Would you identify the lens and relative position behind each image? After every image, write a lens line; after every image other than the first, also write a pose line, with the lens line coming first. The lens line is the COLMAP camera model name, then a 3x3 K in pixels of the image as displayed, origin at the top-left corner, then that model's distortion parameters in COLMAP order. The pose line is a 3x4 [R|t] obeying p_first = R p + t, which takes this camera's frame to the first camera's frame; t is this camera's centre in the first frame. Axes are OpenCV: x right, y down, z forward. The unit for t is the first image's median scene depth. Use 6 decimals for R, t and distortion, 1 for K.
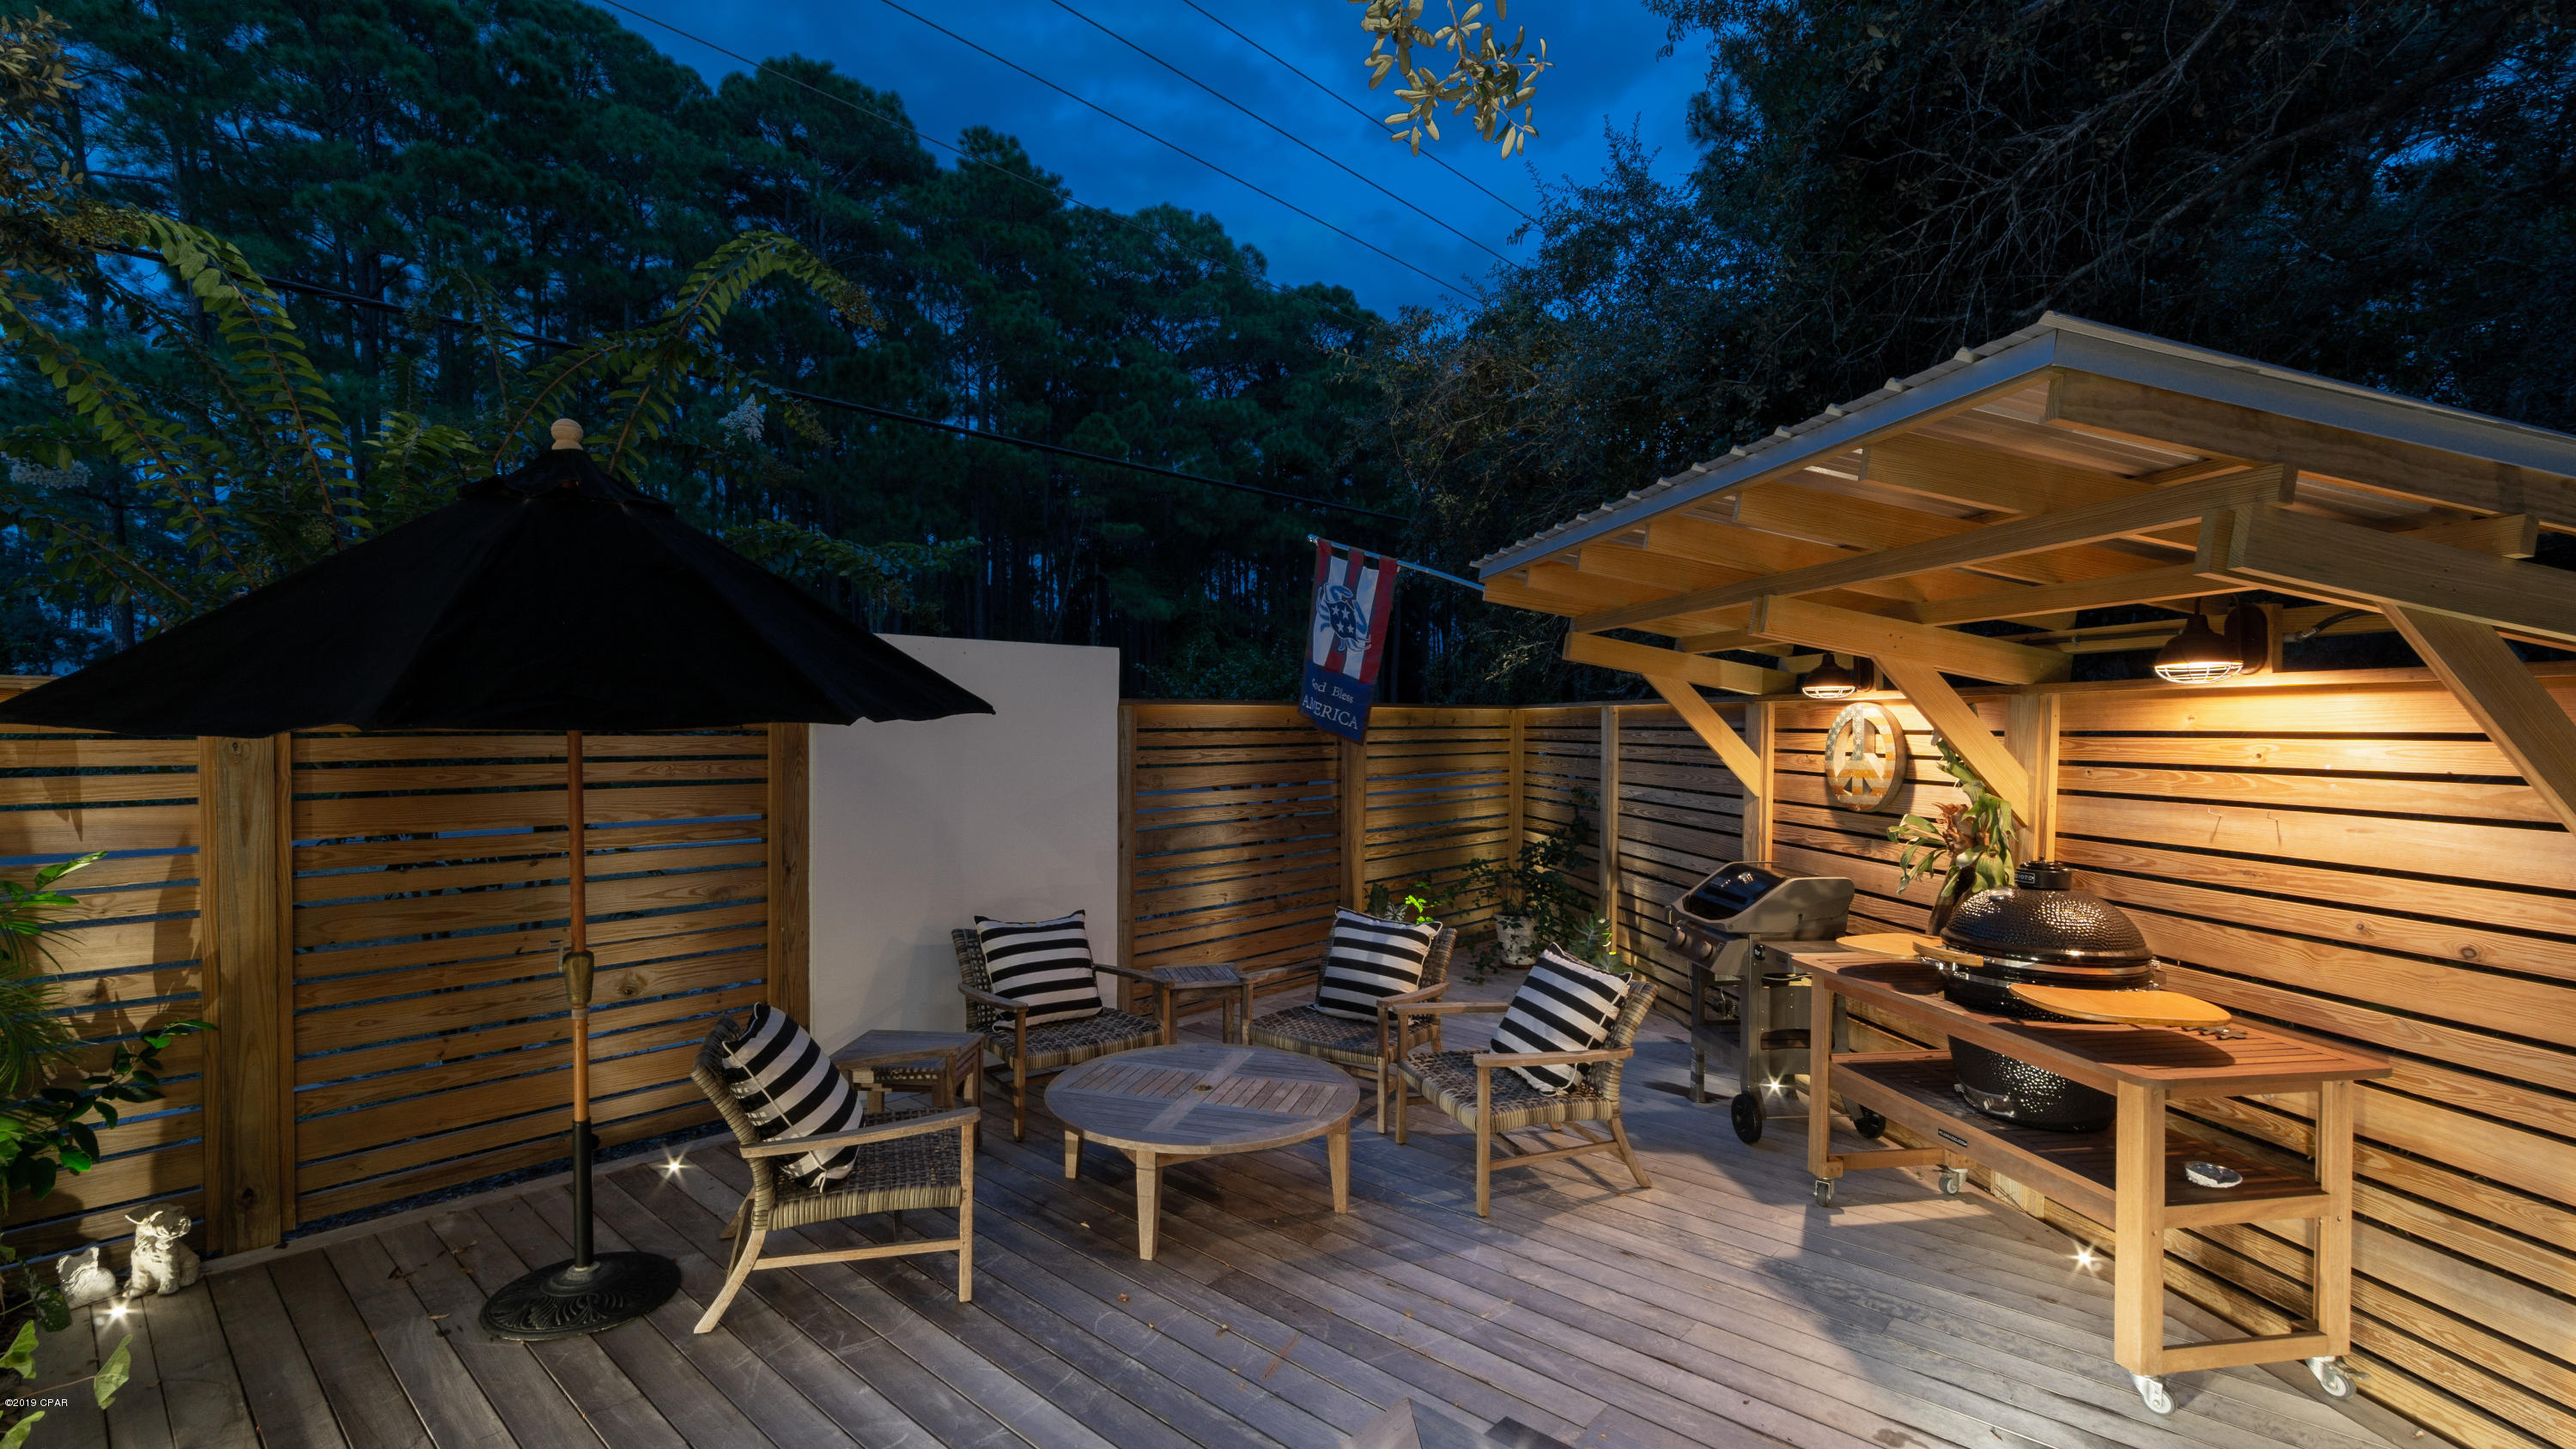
lens RADIAL K [[1153.3, 0, 1277.8], [0, 1153.3, 687.8], [0, 0, 1]] dist [-0.005719, 0.000506]
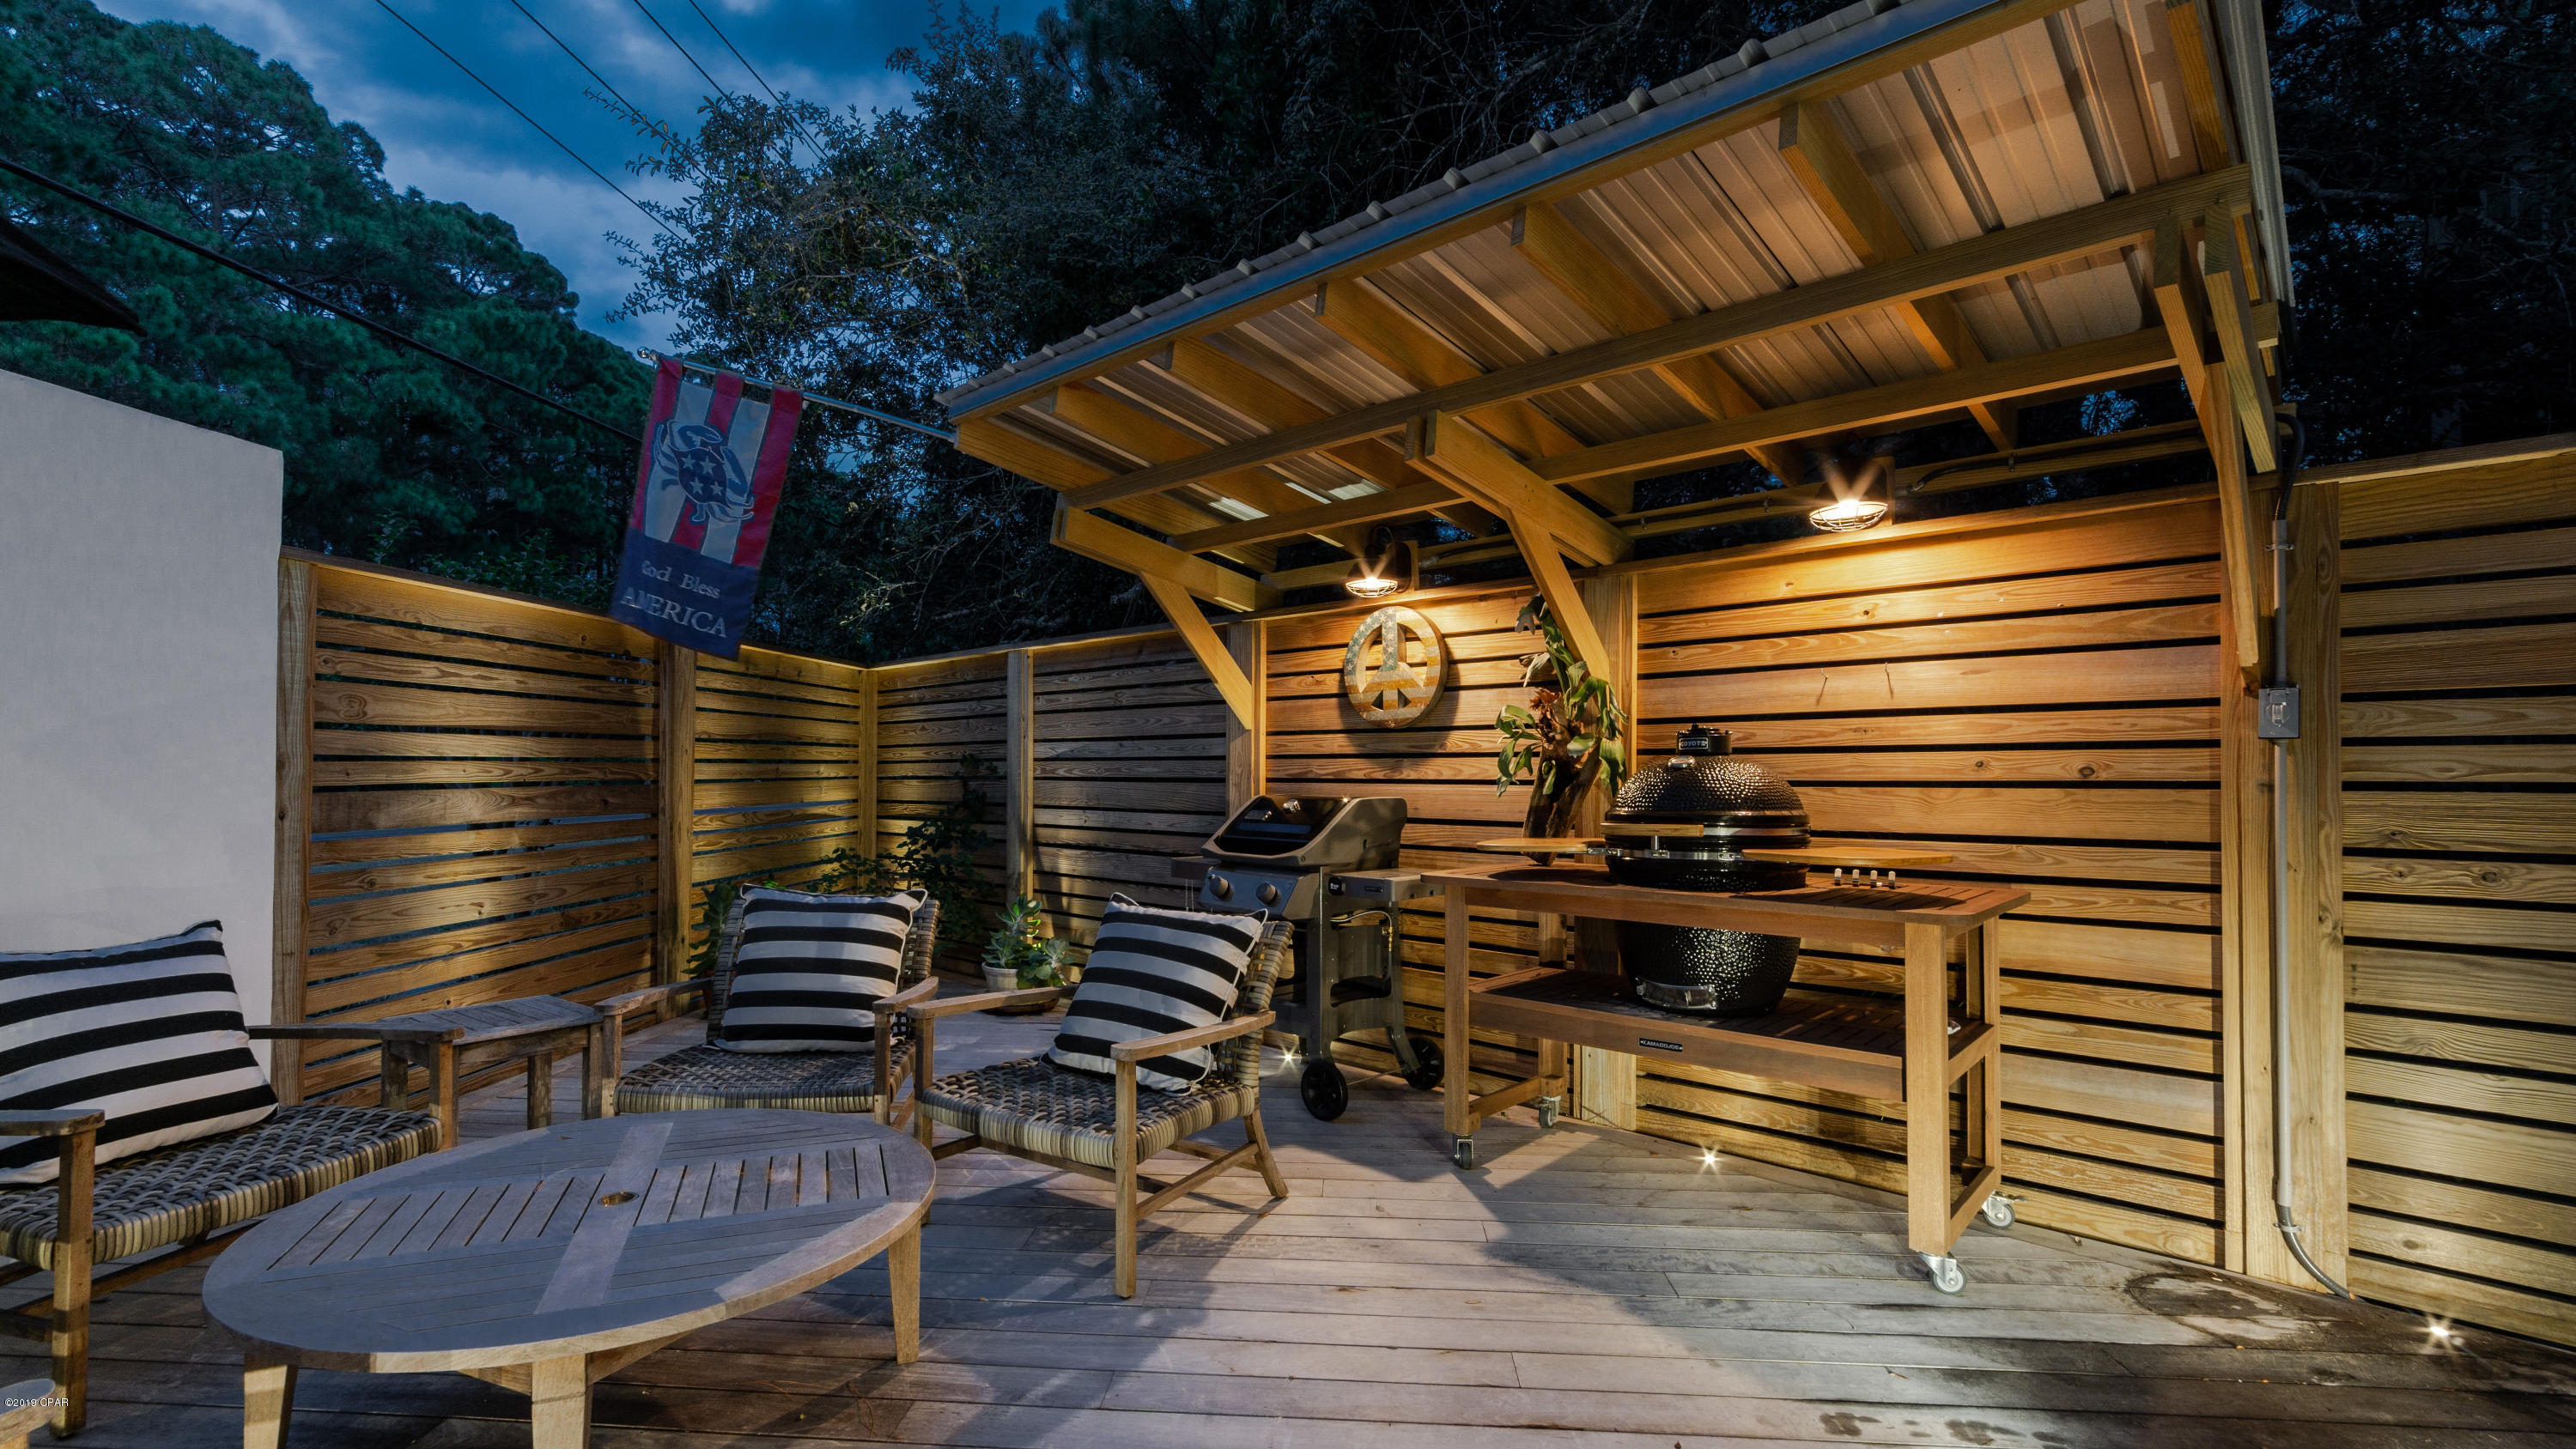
lens RADIAL K [[1187.5, 0, 1288.0], [0, 1187.5, 724.5], [0, 0, 1]] dist [-0.014374, 0.006333]
pose [[0.793156, 0.009339, 0.608947, -0.112866], [-0.008207, 0.999956, -0.004646, 0.106918], [-0.608964, -0.001313, 0.793197, 0.315387]]
